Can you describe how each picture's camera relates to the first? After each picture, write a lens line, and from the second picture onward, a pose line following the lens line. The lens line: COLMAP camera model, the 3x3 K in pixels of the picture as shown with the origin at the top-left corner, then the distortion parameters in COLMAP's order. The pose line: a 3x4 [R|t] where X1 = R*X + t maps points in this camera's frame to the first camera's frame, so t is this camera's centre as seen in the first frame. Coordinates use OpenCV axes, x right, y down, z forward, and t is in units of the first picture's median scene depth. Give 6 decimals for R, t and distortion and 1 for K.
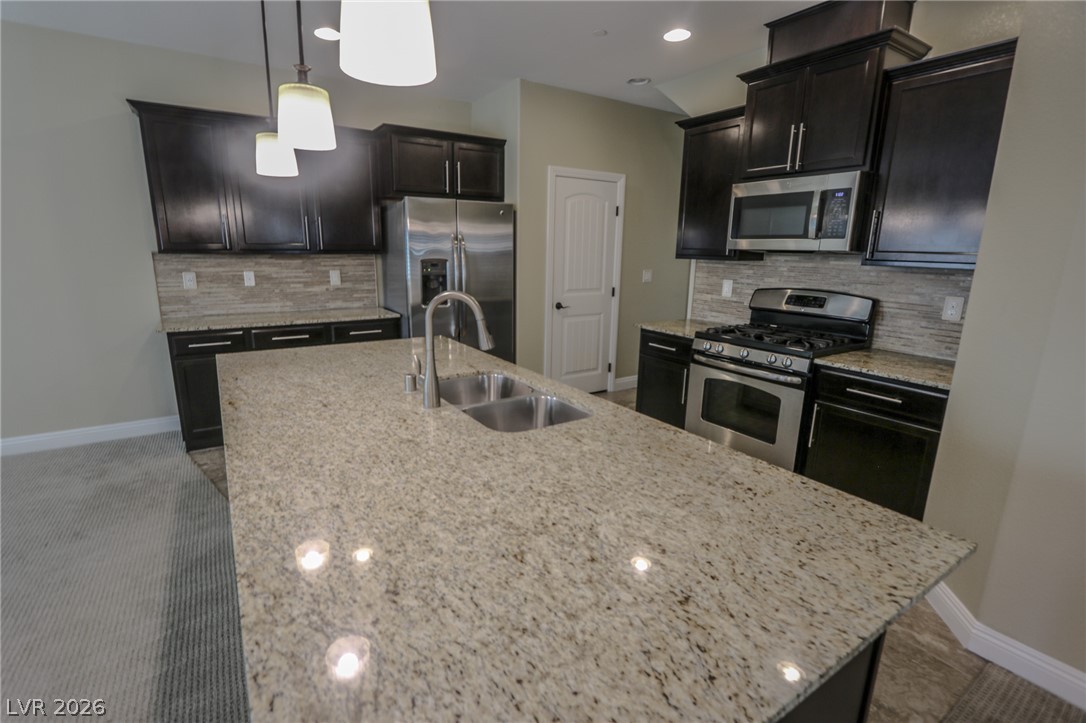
lens RADIAL K [[499.1, 0, 535.2], [0, 499.1, 360.4], [0, 0, 1]] dist [-0.011103, -0.000337]
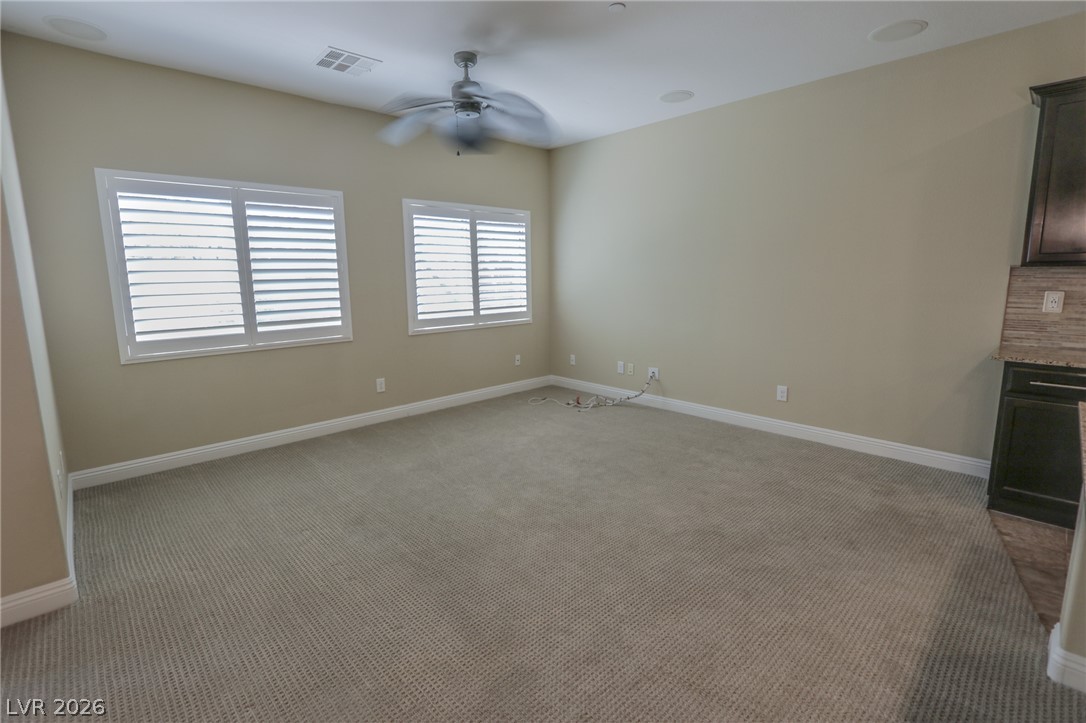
lens RADIAL K [[502.1, 0, 546.7], [0, 502.1, 353.4], [0, 0, 1]] dist [-0.003712, -0.000792]
pose [[0.193410, 0.136581, -0.971565, -0.085258], [-0.203576, 0.974298, 0.096439, 0.005338], [0.959765, 0.179135, 0.216244, 0.089538]]
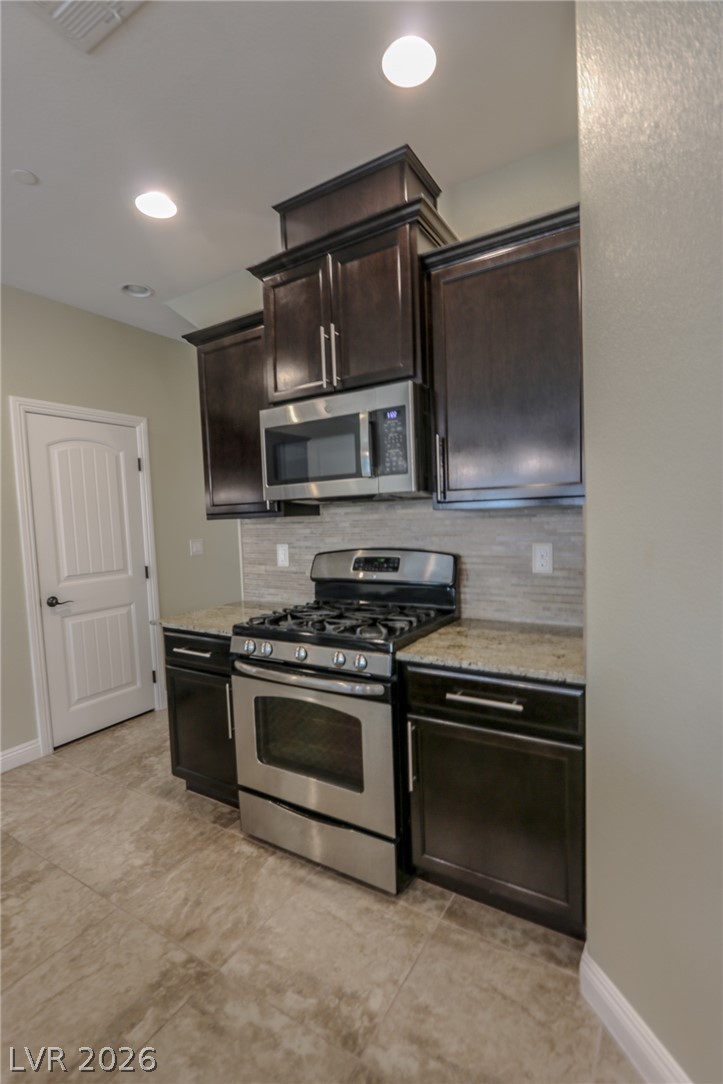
lens RADIAL K [[498.0, 0, 362.8], [0, 498.0, 551.5], [0, 0, 1]] dist [-0.018418, 0.000047]
pose [[0.901235, -0.079647, 0.425947, 0.200906], [0.145615, 0.981467, -0.124574, -0.046036], [-0.408131, 0.174295, 0.896131, 0.323302]]
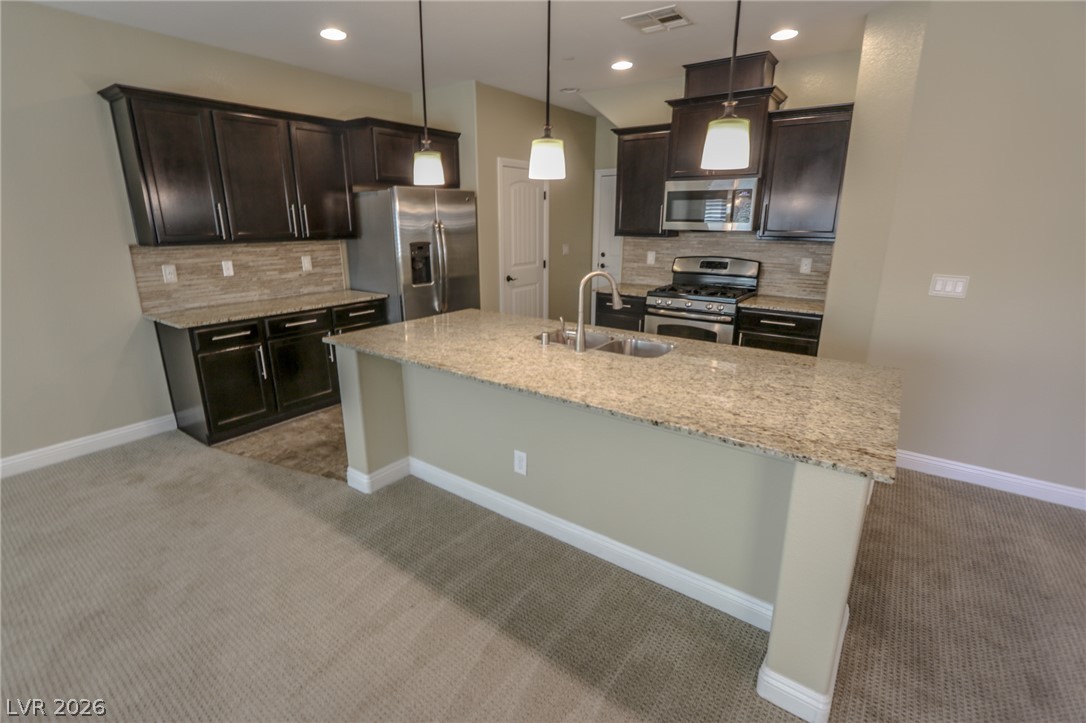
lens RADIAL K [[496.9, 0, 539.1], [0, 496.9, 357.3], [0, 0, 1]] dist [-0.009456, -0.000219]
pose [[0.933842, -0.110339, 0.340242, -0.420339], [0.092147, 0.993336, 0.069225, -0.000655], [-0.345613, -0.033293, 0.937786, -0.164950]]
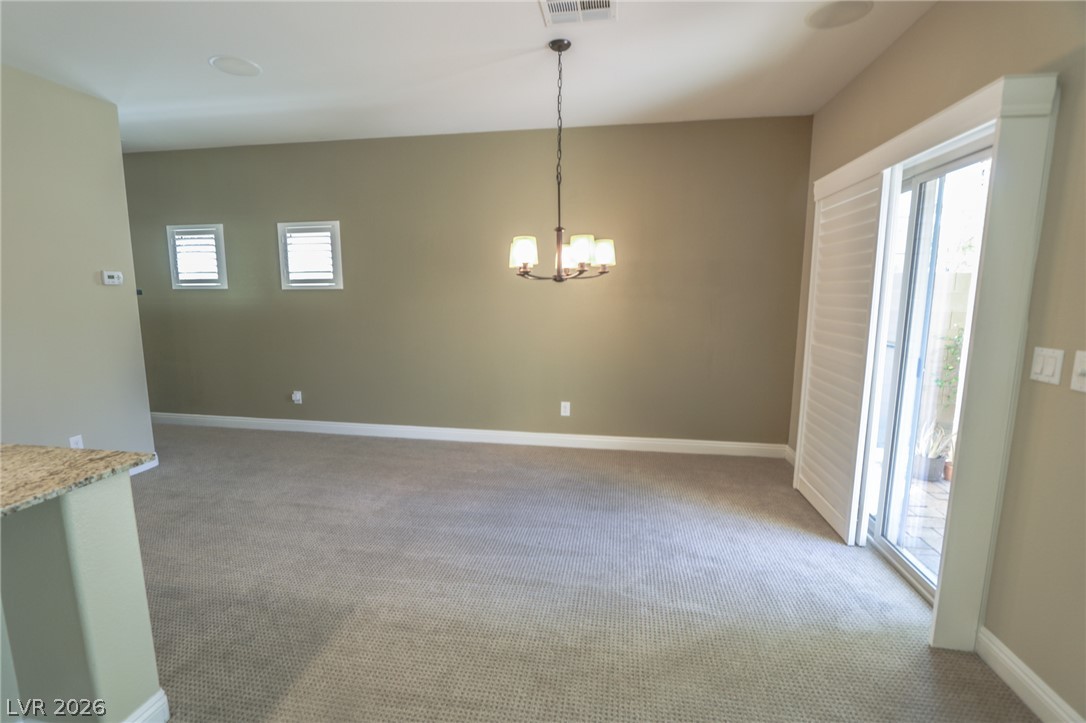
lens RADIAL K [[499.1, 0, 535.2], [0, 499.1, 360.4], [0, 0, 1]] dist [-0.011103, -0.000337]
pose [[-0.737930, -0.111193, 0.665654, -0.613946], [0.137328, 0.940958, 0.309419, -0.035593], [-0.660757, 0.319742, -0.679091, 0.147623]]
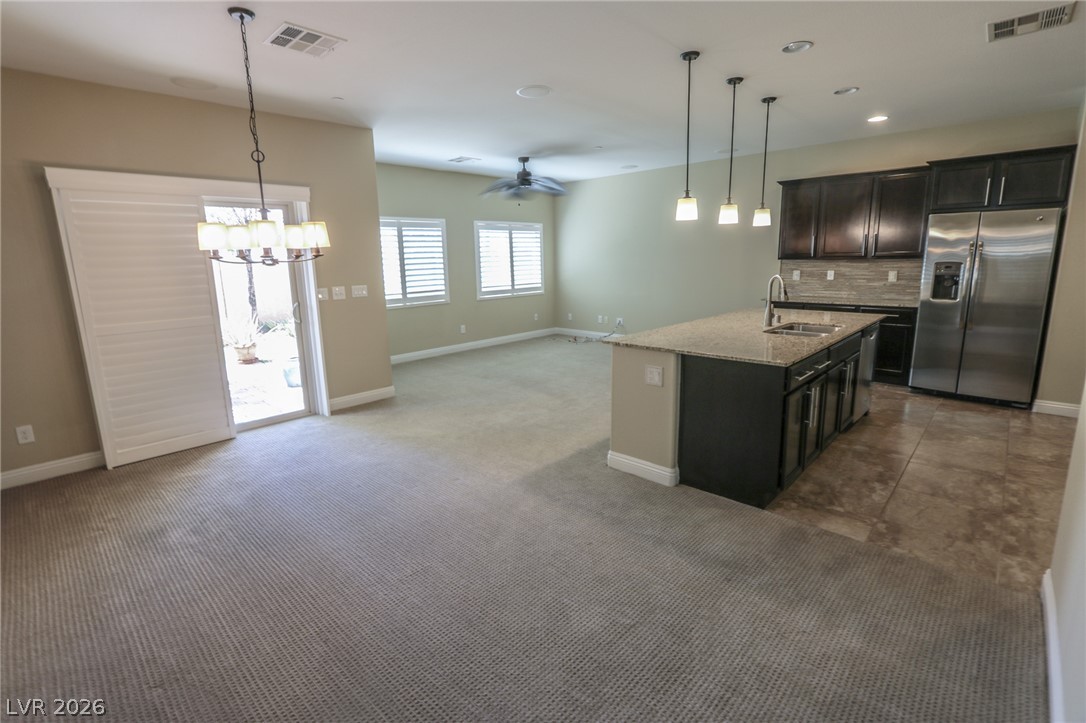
lens RADIAL K [[499.0, 0, 545.3], [0, 499.0, 355.8], [0, 0, 1]] dist [-0.018418, 0.000047]
pose [[0.239714, 0.168733, -0.956068, 0.886314], [-0.189289, 0.974004, 0.124439, 0.069906], [0.952212, 0.151144, 0.265422, -0.274059]]
